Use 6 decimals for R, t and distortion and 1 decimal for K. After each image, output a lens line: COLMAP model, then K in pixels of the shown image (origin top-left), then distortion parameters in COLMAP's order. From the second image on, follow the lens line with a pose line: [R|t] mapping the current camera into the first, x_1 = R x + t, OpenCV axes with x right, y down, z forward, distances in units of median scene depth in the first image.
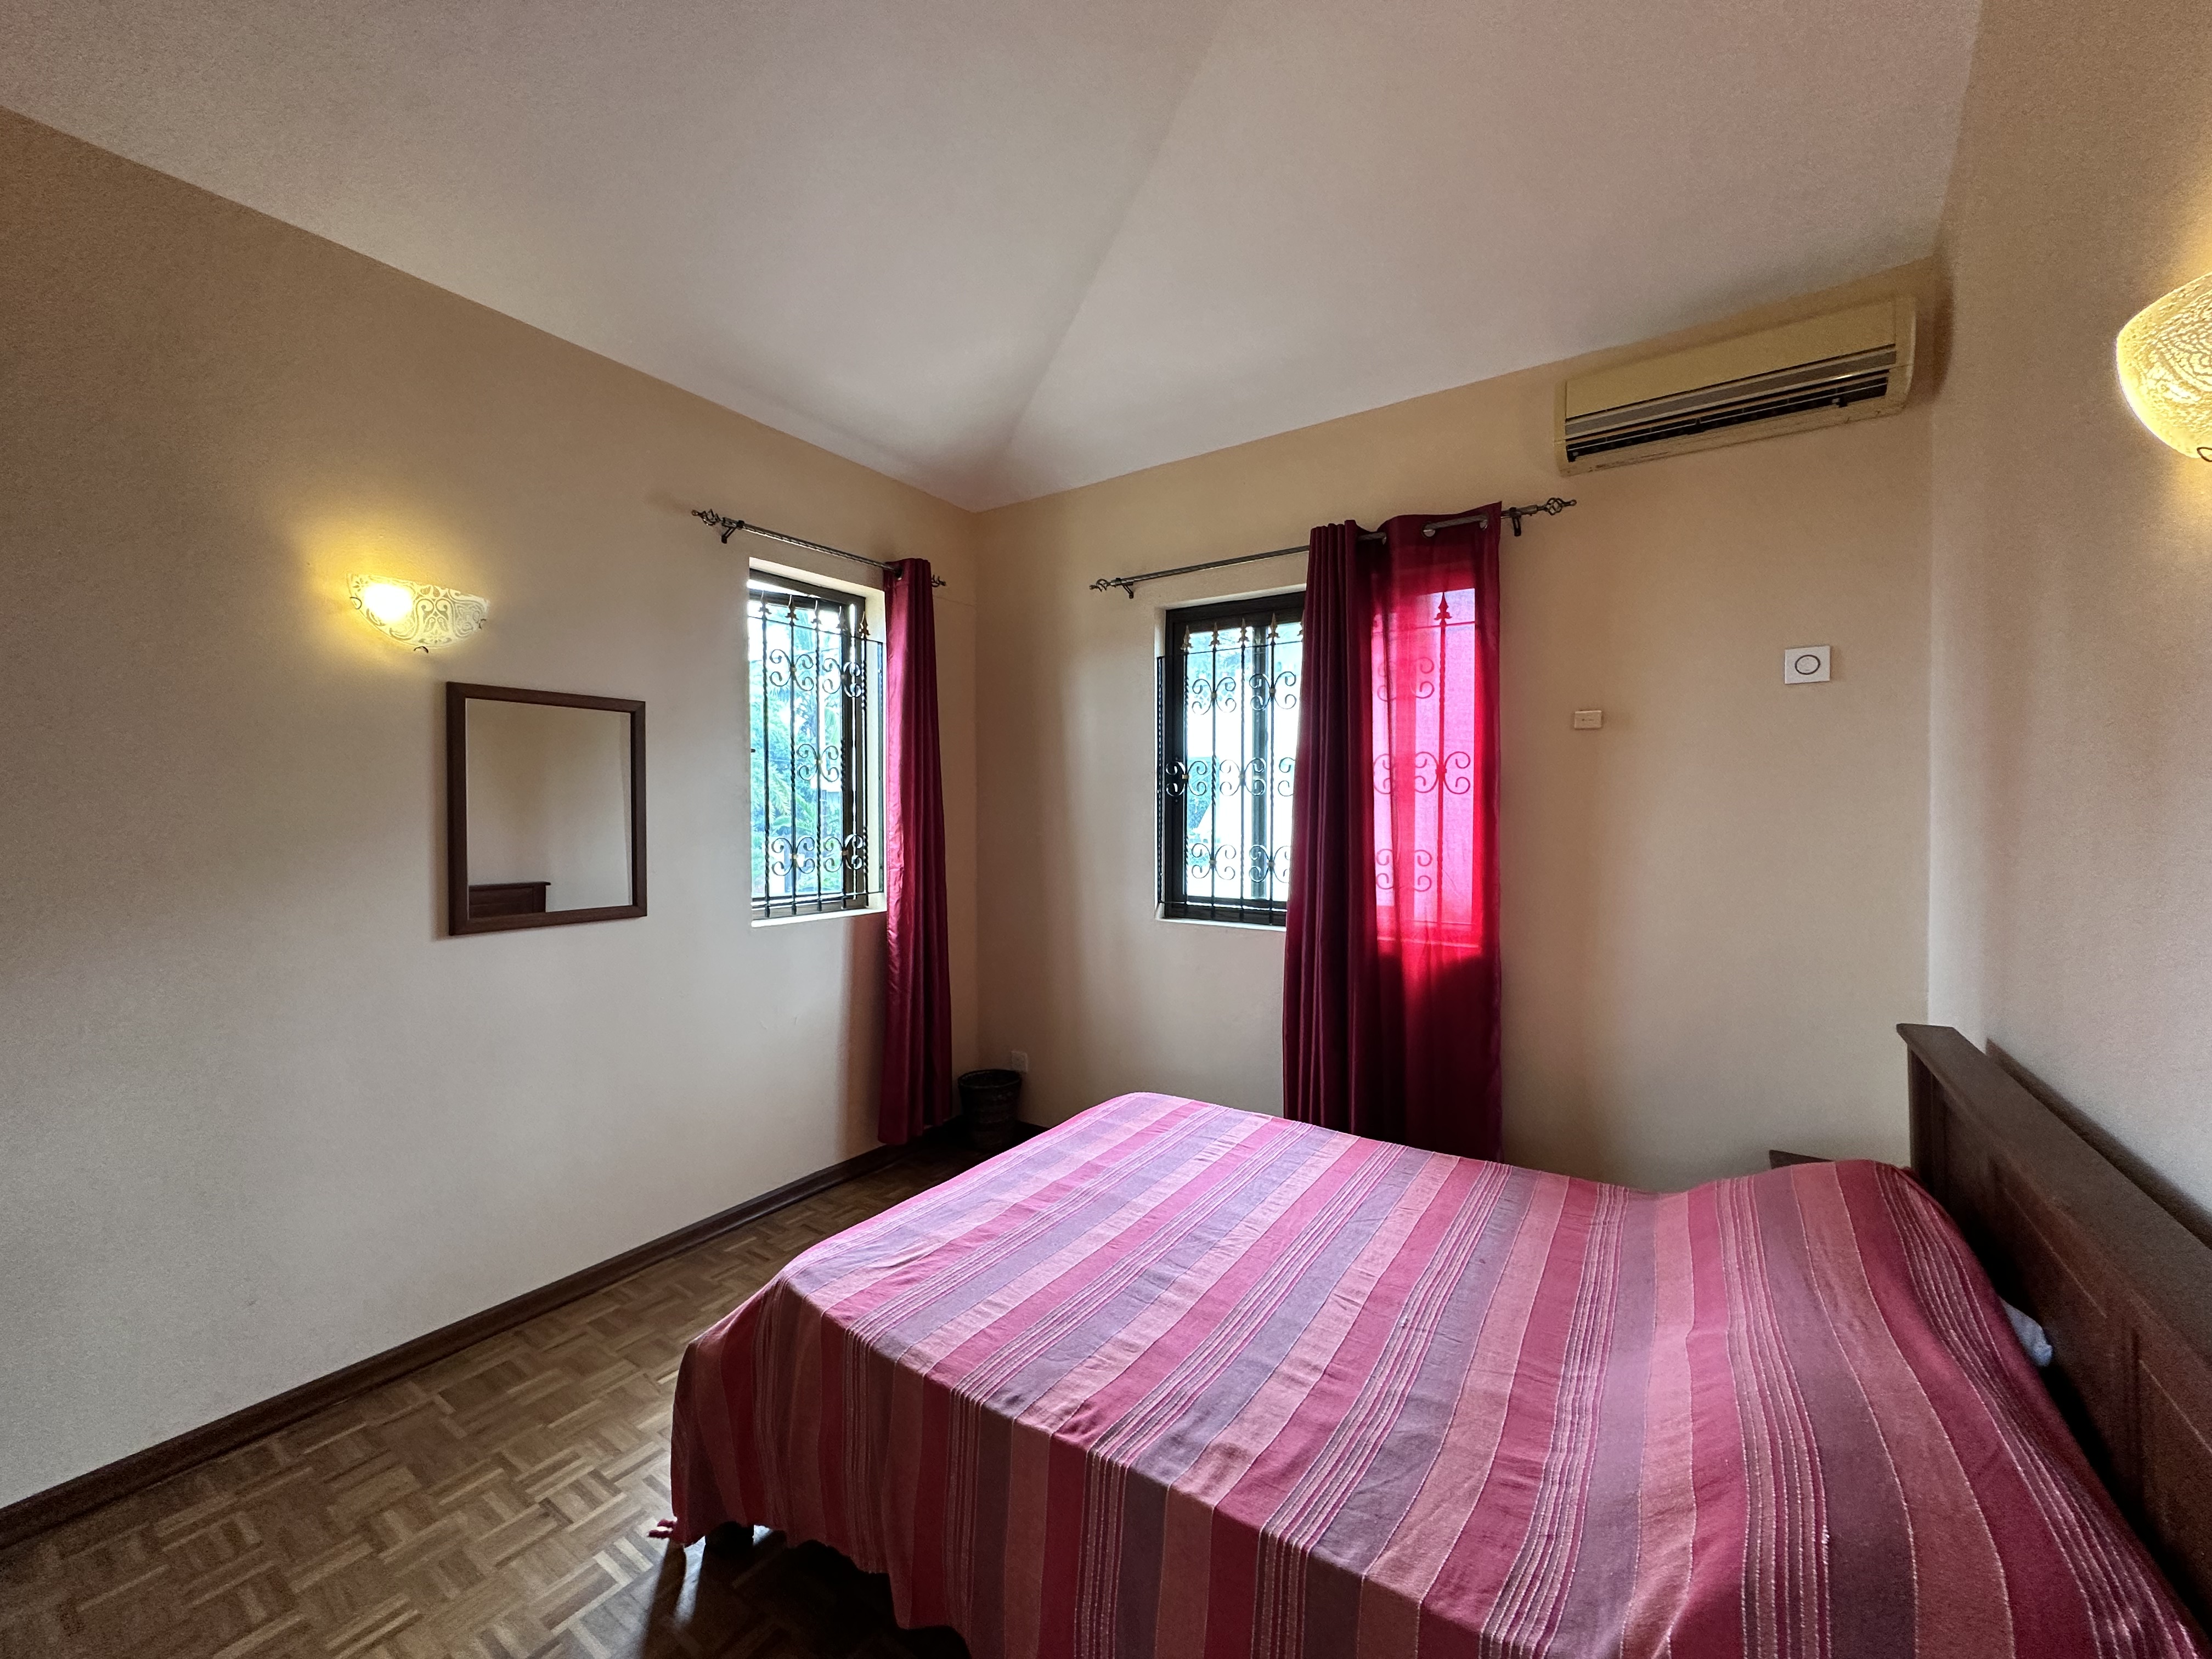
lens RADIAL K [[881.3, 0, 1101.7], [0, 881.3, 826.8], [0, 0, 1]] dist [-0.000253, -0.000091]
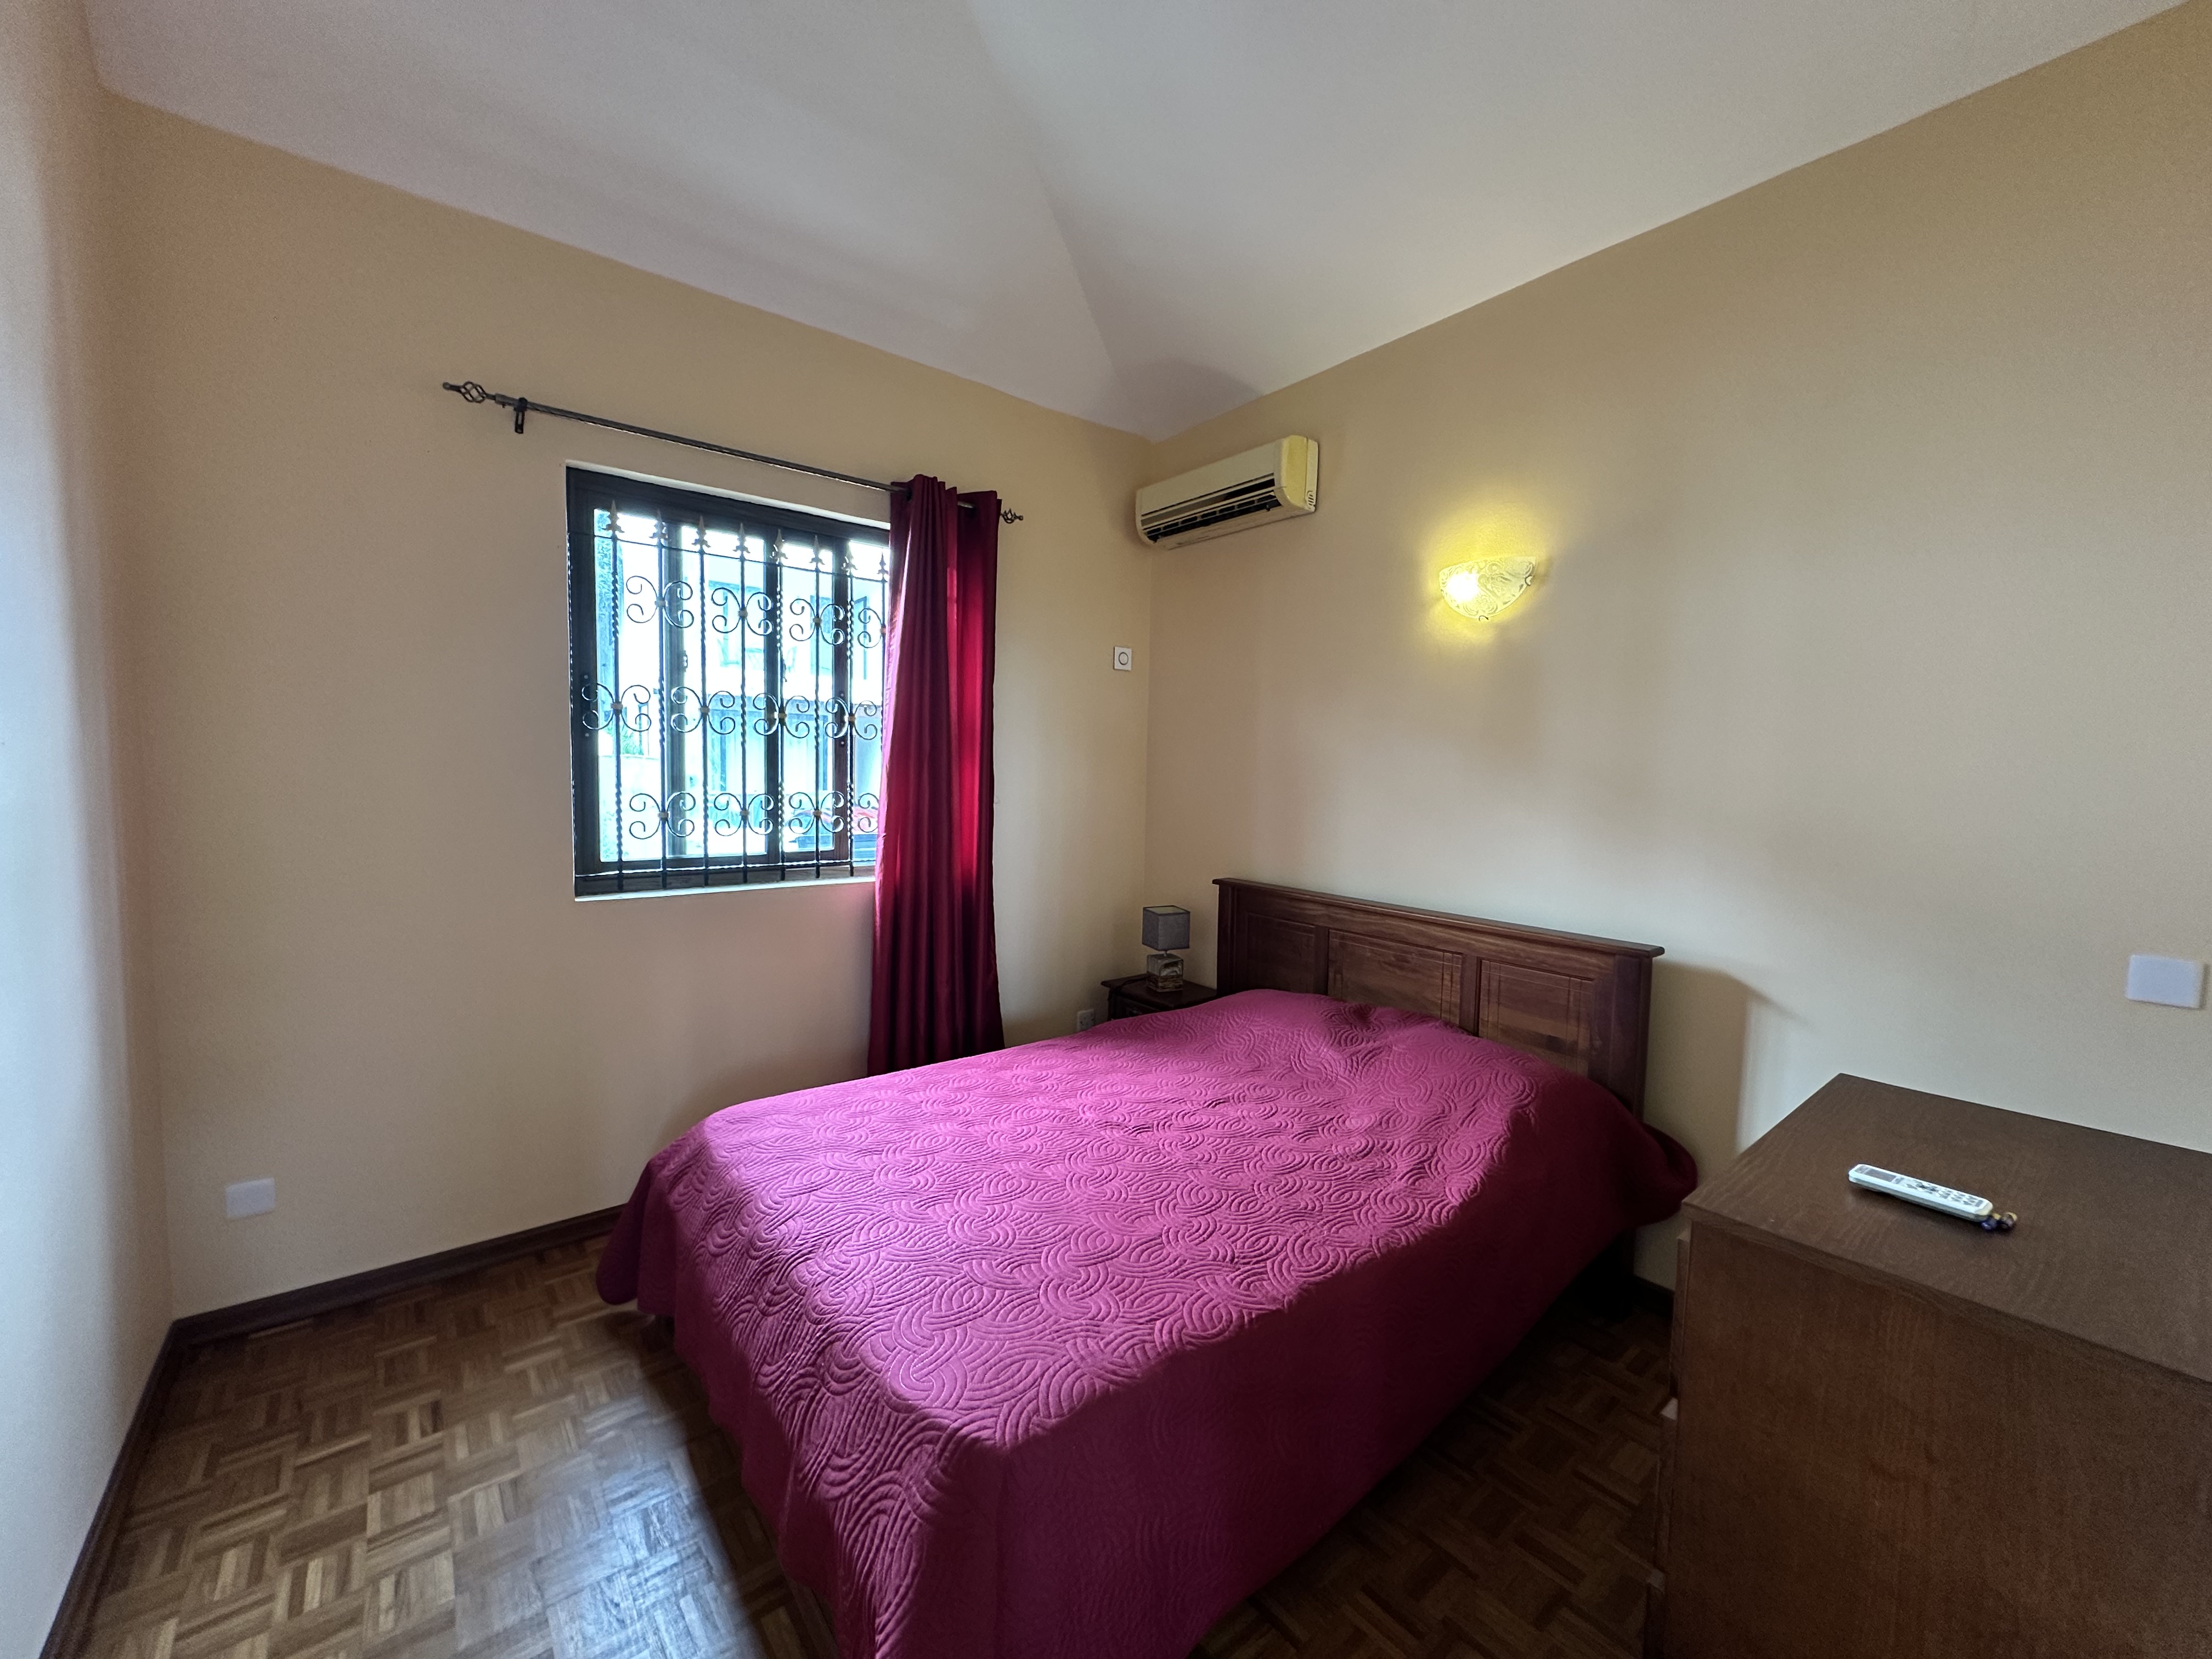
lens RADIAL K [[881.3, 0, 1101.7], [0, 881.3, 826.8], [0, 0, 1]] dist [-0.000253, -0.000091]
pose [[0.307405, -0.073104, 0.948767, -0.557321], [-0.006861, 0.996848, 0.079032, -0.017787], [-0.951554, -0.030805, 0.305934, 0.405686]]
